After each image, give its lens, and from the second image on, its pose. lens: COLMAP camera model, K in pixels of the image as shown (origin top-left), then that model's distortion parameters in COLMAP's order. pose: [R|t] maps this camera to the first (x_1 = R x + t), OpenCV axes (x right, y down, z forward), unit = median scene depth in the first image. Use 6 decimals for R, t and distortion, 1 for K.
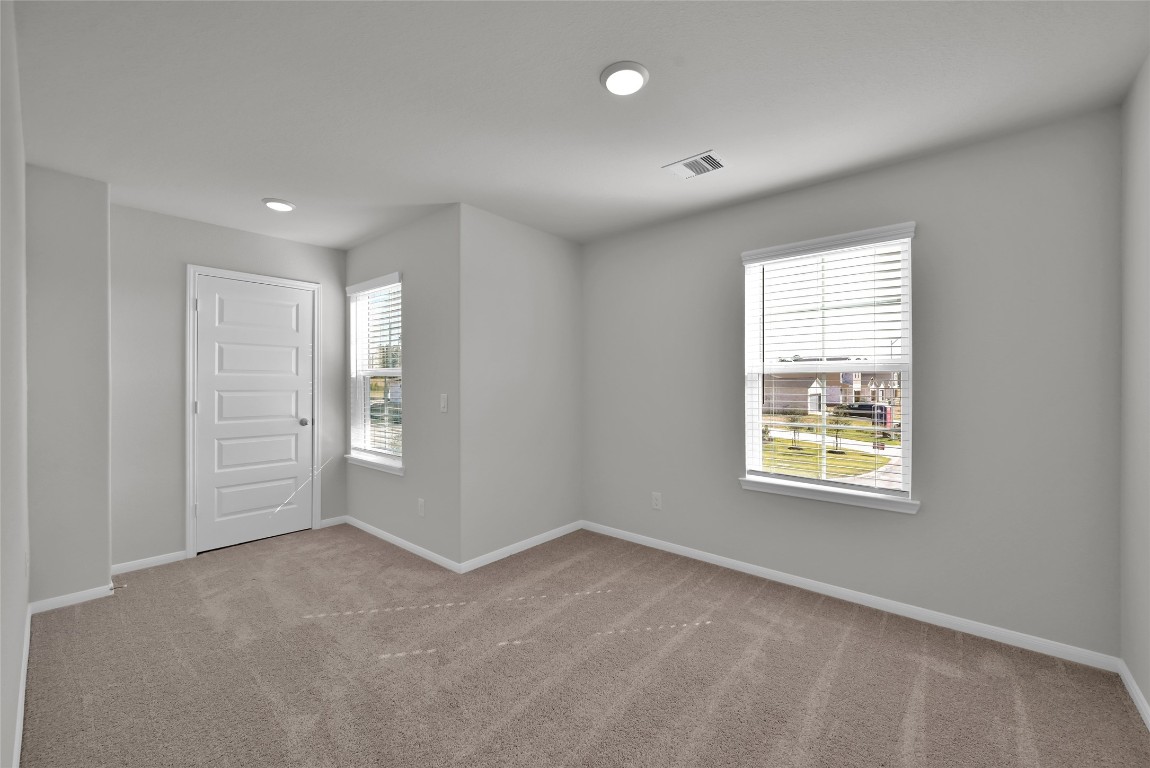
lens RADIAL K [[458.3, 0, 579.7], [0, 458.3, 384.2], [0, 0, 1]] dist [-0.001213, -0.000117]
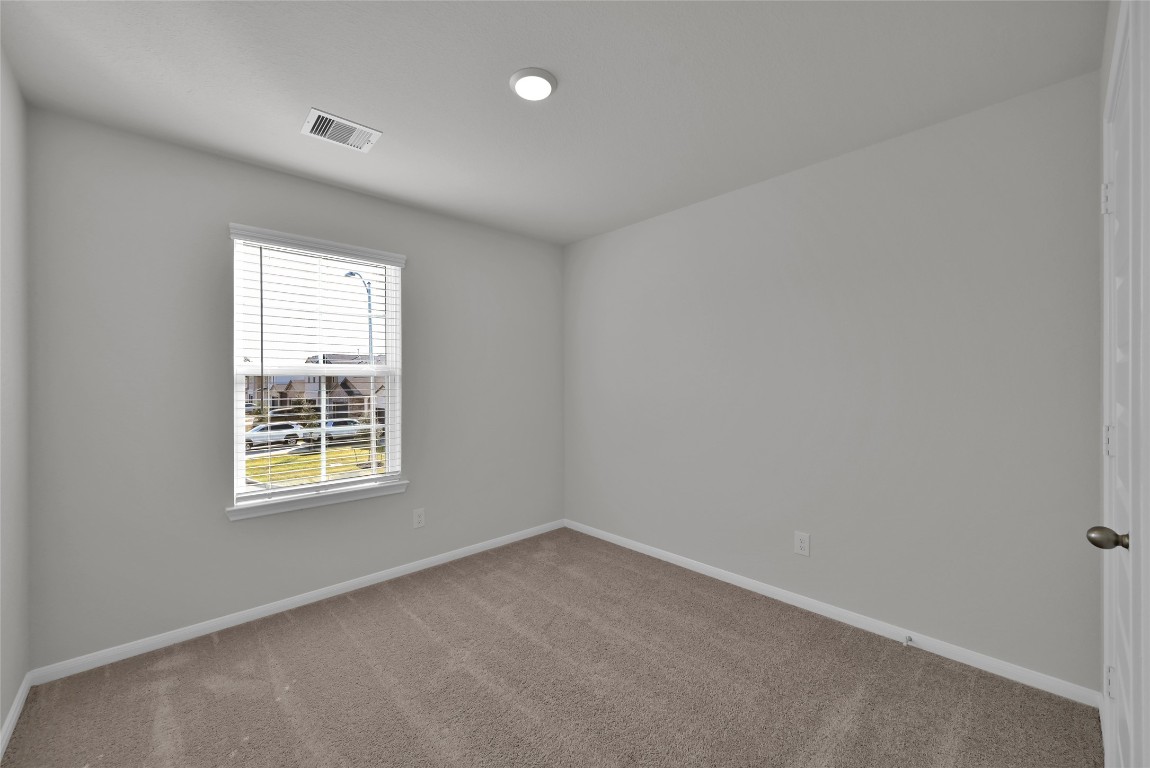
lens RADIAL K [[458.3, 0, 579.7], [0, 458.3, 384.2], [0, 0, 1]] dist [-0.001213, -0.000117]
pose [[0.109139, 0.000935, 0.994026, -0.444773], [0.014181, 0.999896, -0.002497, 0.003728], [-0.993925, 0.014369, 0.109114, 0.388806]]
